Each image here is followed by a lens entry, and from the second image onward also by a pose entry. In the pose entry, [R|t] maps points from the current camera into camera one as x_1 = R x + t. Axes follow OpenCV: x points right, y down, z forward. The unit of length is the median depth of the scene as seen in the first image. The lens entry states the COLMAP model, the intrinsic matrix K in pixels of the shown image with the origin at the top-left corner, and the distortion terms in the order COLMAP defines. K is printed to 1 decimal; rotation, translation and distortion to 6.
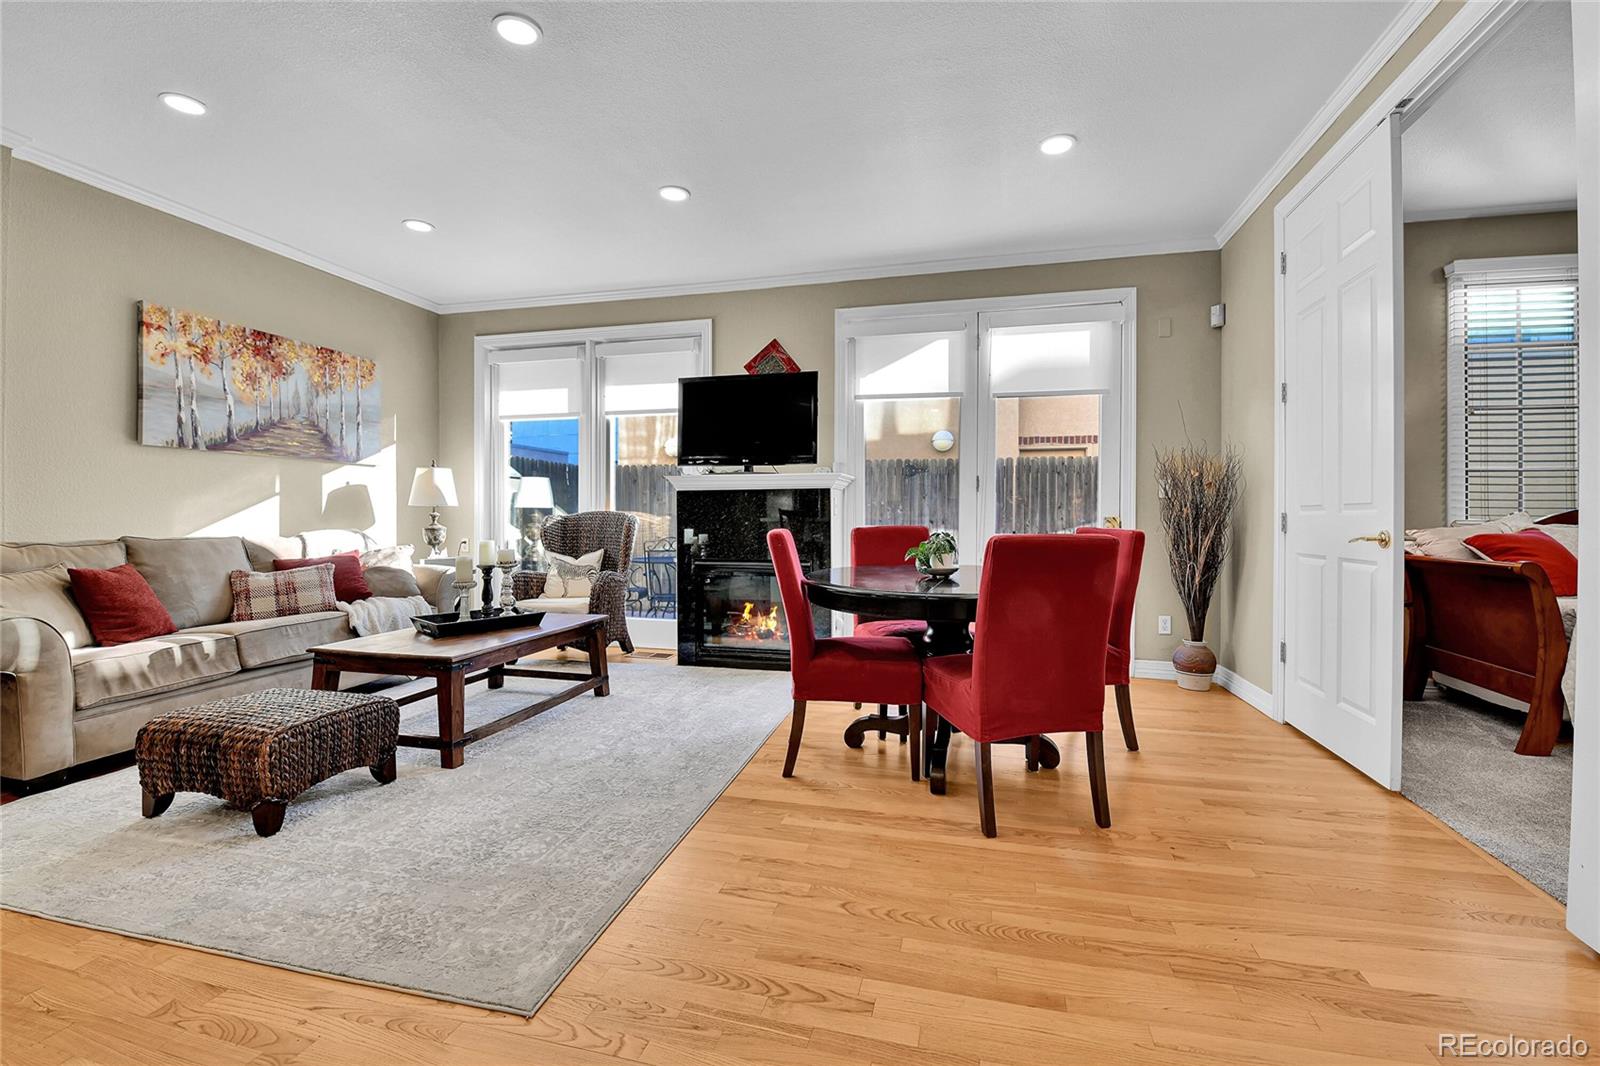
lens RADIAL K [[696.2, 0, 808.1], [0, 696.2, 519.9], [0, 0, 1]] dist [-0.005962, -0.008698]
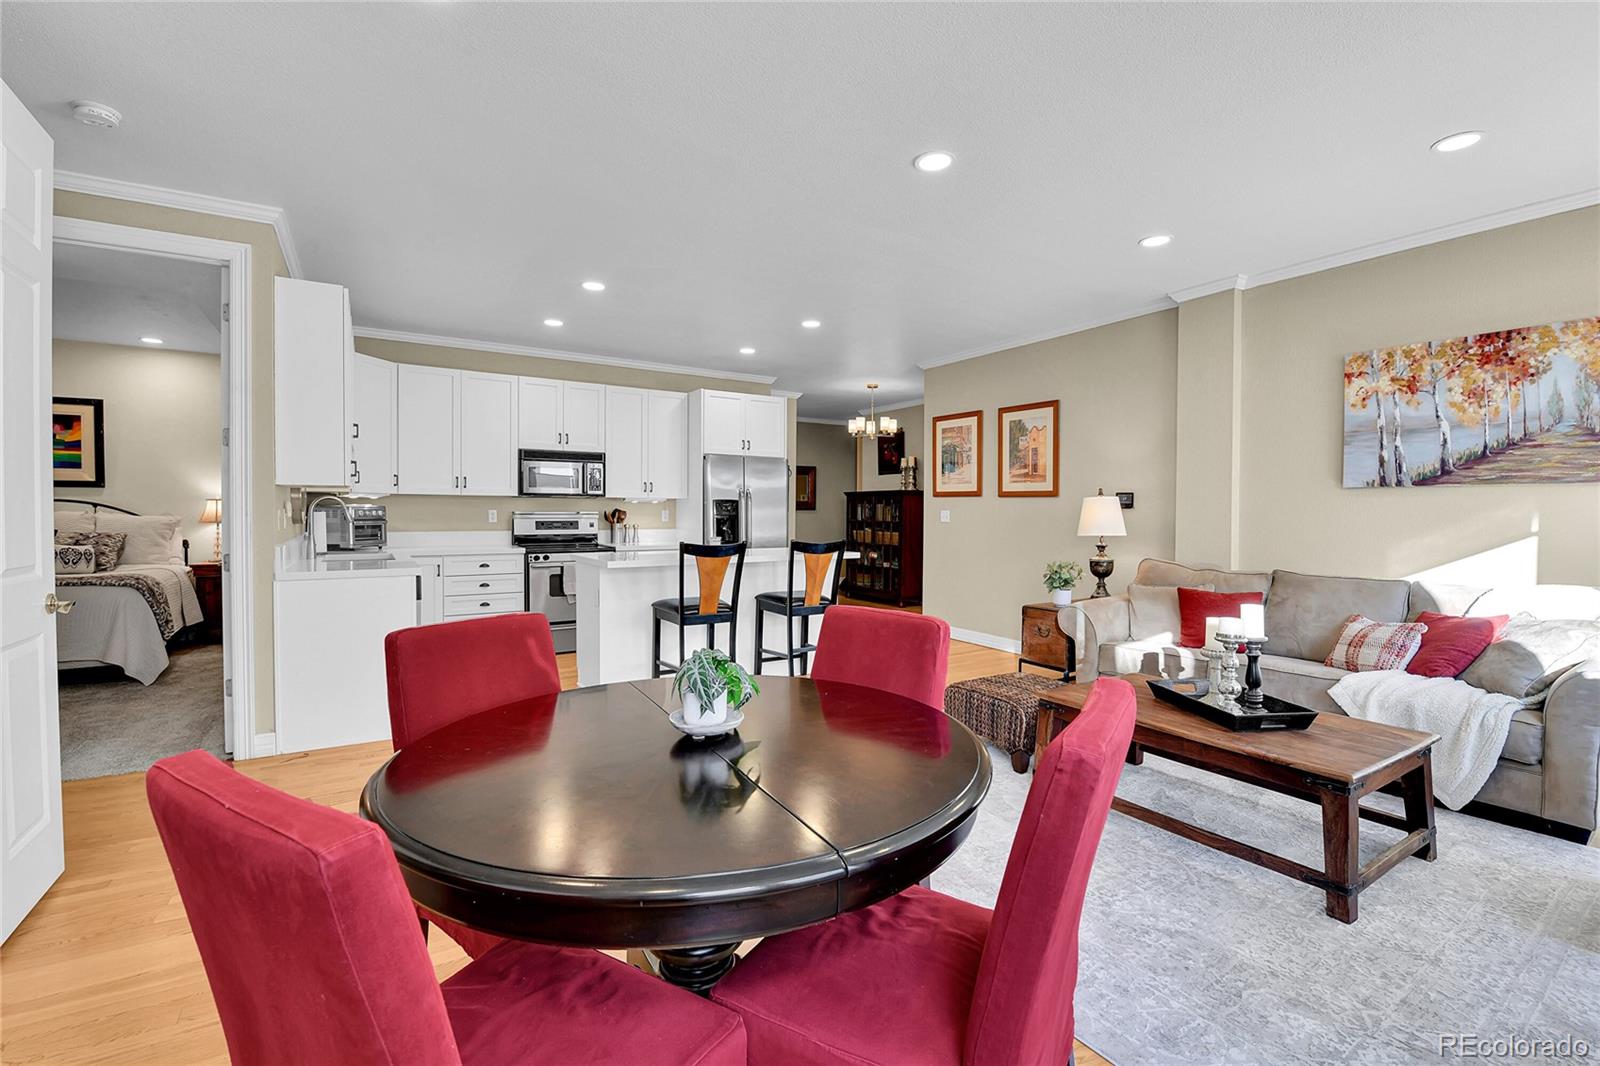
lens RADIAL K [[696.2, 0, 804.3], [0, 696.2, 520.3], [0, 0, 1]] dist [-0.005962, -0.008698]
pose [[-0.691591, 0.006926, -0.722256, 0.387828], [-0.006807, 0.999847, 0.016106, -0.065214], [0.722257, 0.016055, -0.691439, 1.070597]]
